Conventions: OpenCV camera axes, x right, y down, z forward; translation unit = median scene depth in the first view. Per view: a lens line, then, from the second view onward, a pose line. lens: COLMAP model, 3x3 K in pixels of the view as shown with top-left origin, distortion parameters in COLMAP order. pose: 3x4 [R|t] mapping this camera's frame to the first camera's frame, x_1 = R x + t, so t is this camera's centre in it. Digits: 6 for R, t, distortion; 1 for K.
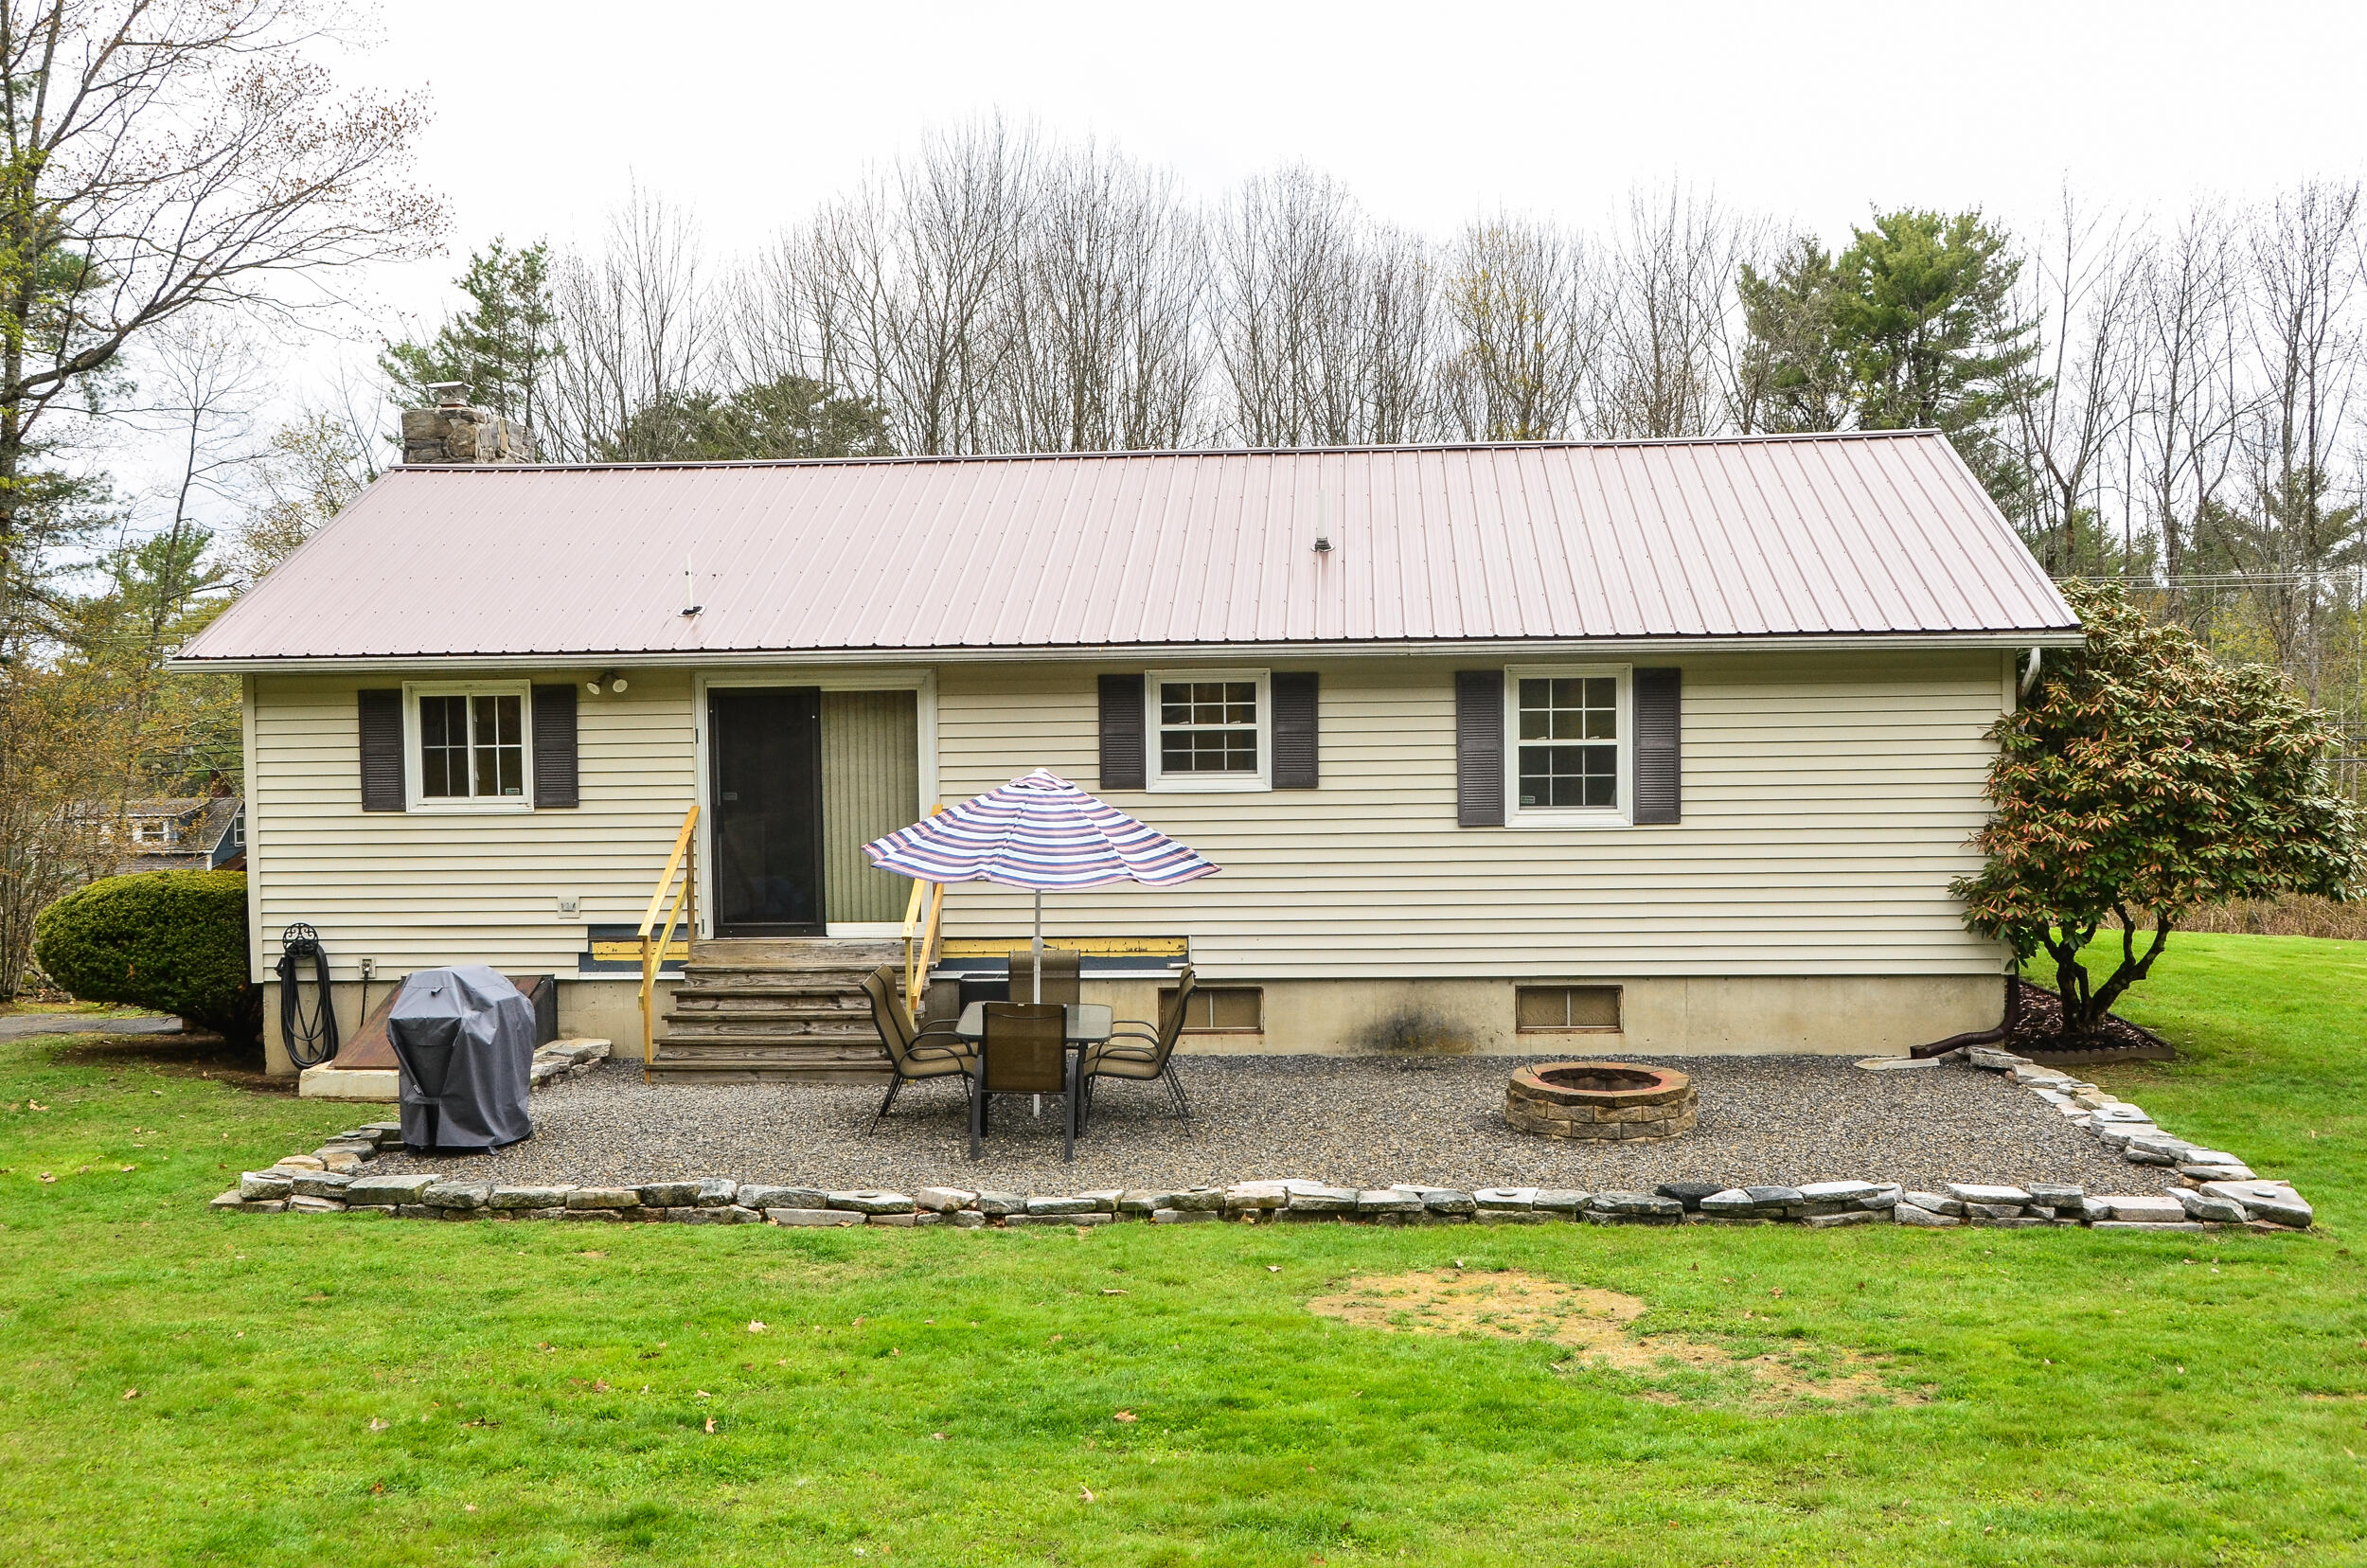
lens RADIAL K [[2594.3, 0, 1183.5], [0, 2594.3, 784.0], [0, 0, 1]] dist [0.013432, 0.019393]
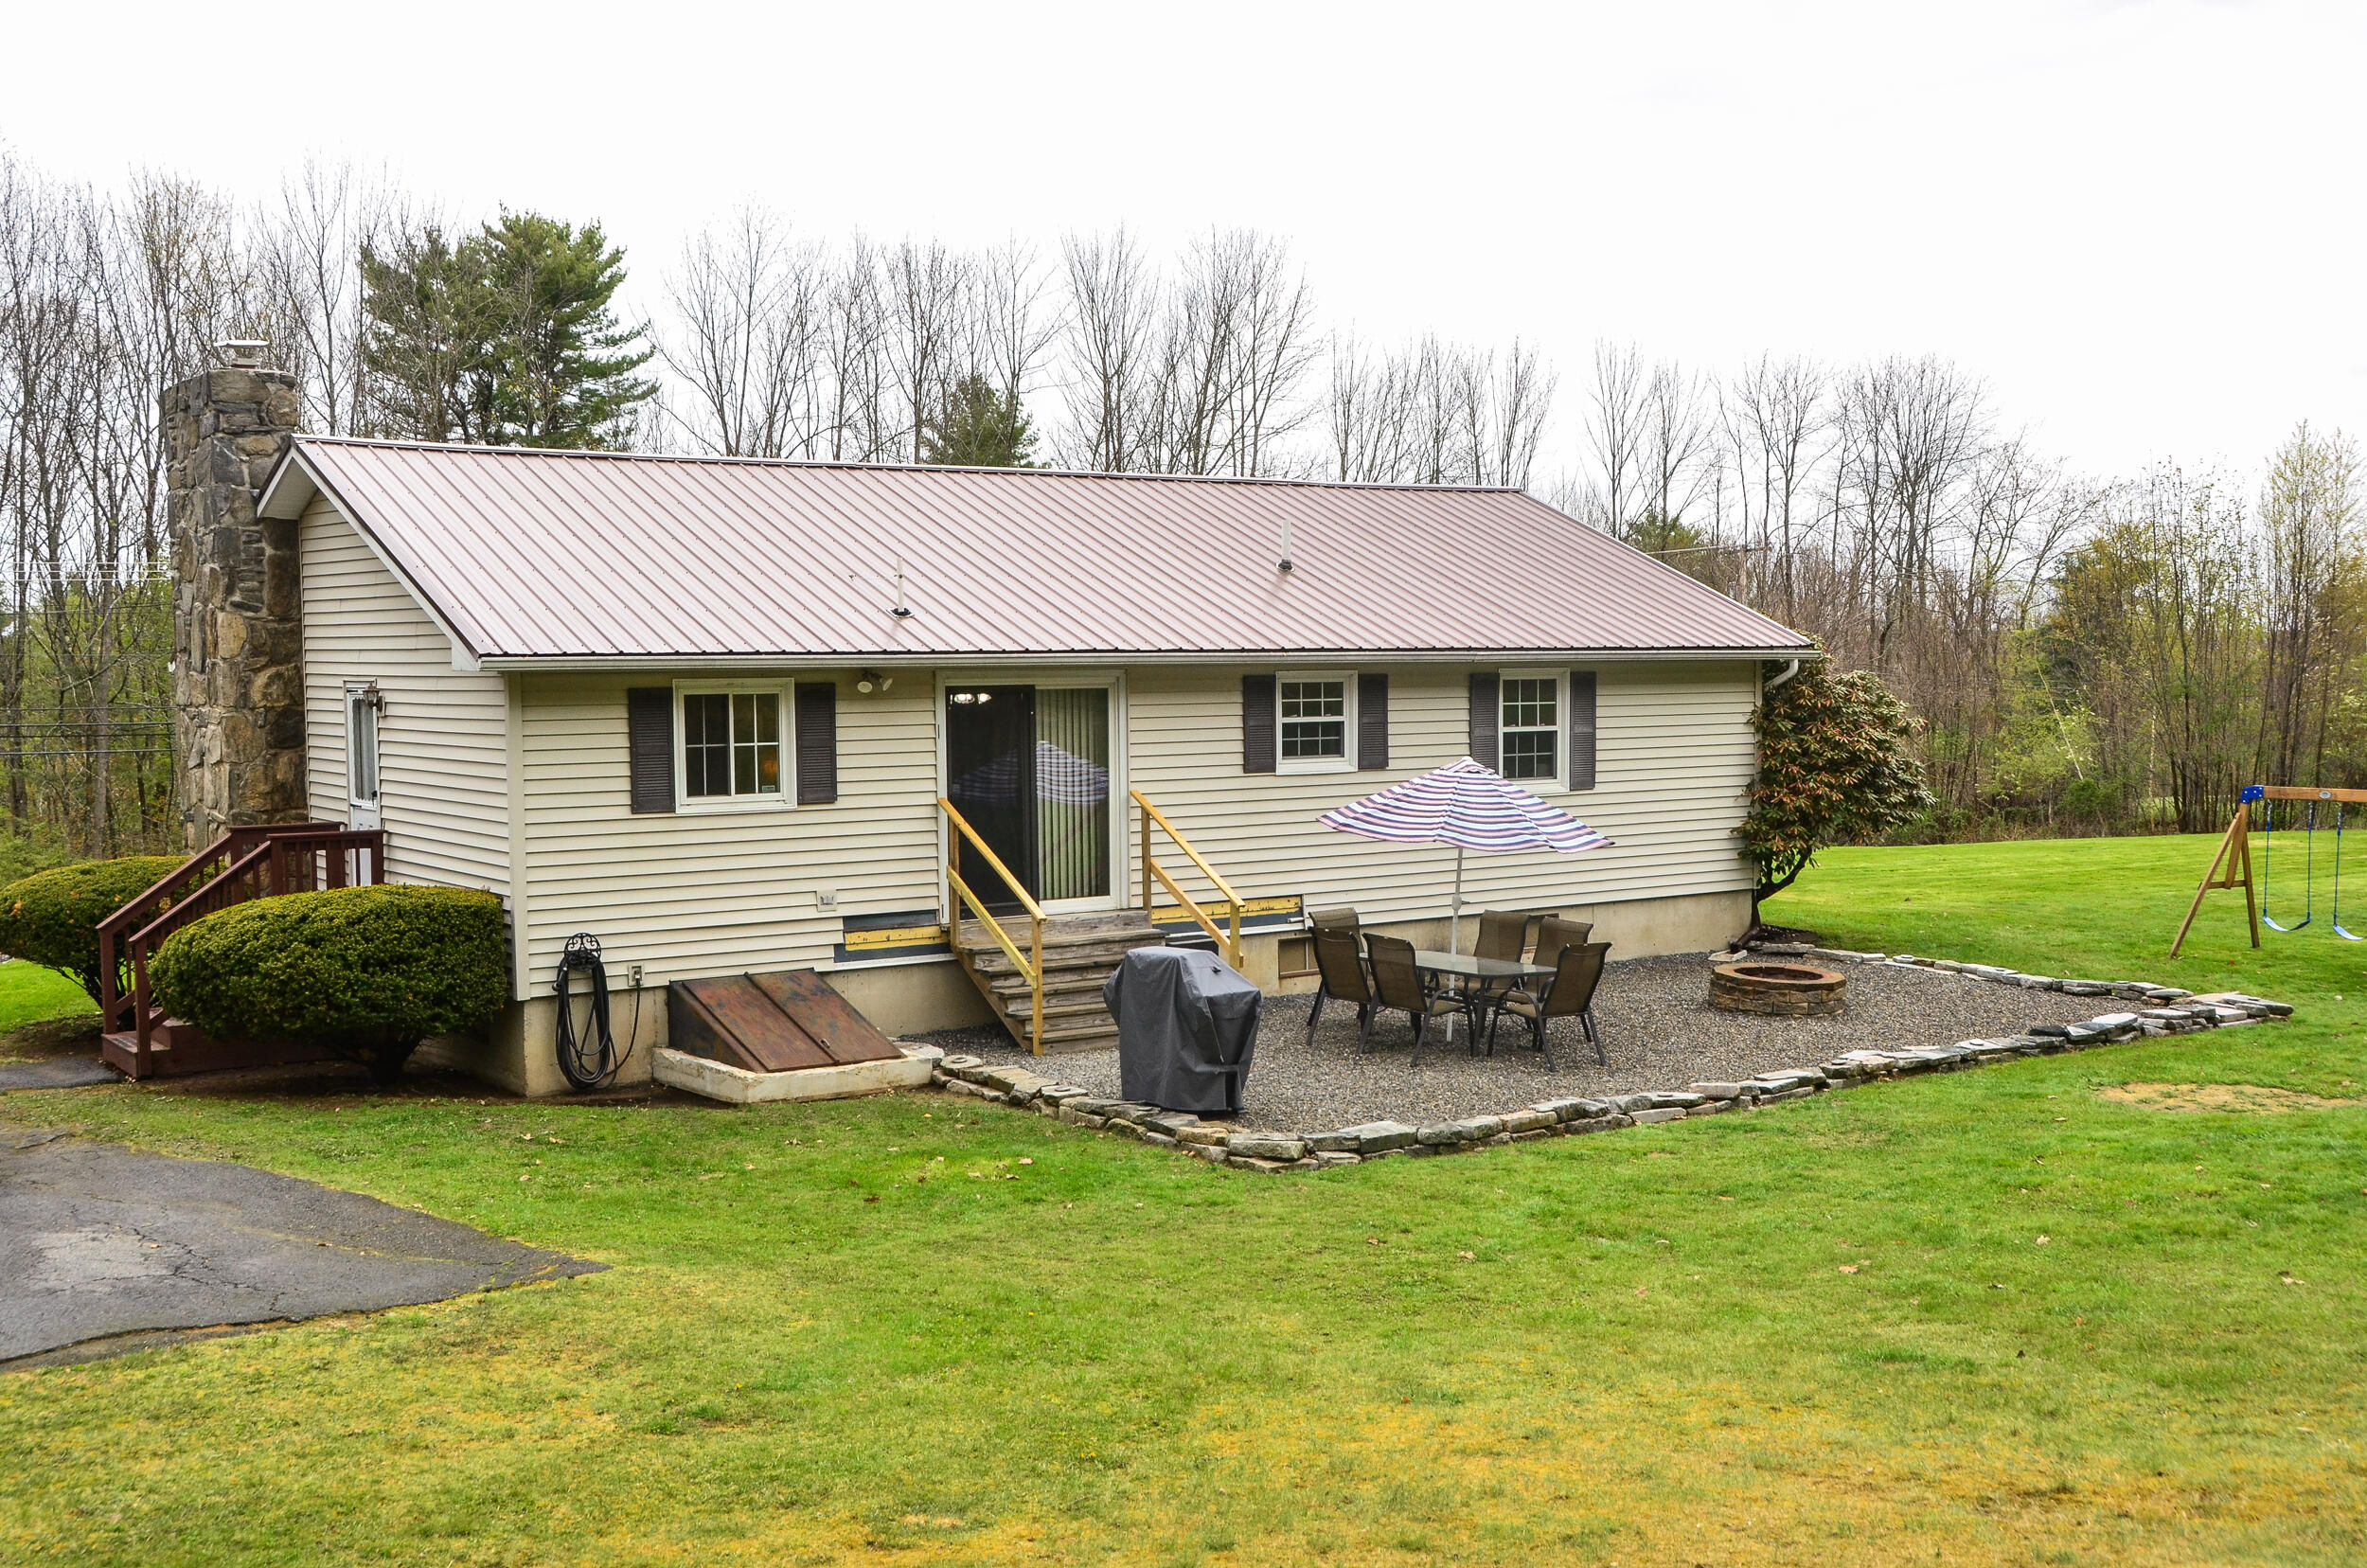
lens RADIAL K [[2526.8, 0, 1183.5], [0, 2526.8, 784.0], [0, 0, 1]] dist [-0.004417, -0.000882]
pose [[0.753464, -0.026129, 0.656970, -0.783833], [0.016490, 0.999647, 0.020846, -0.016951], [-0.657283, -0.004874, 0.753628, 0.156178]]
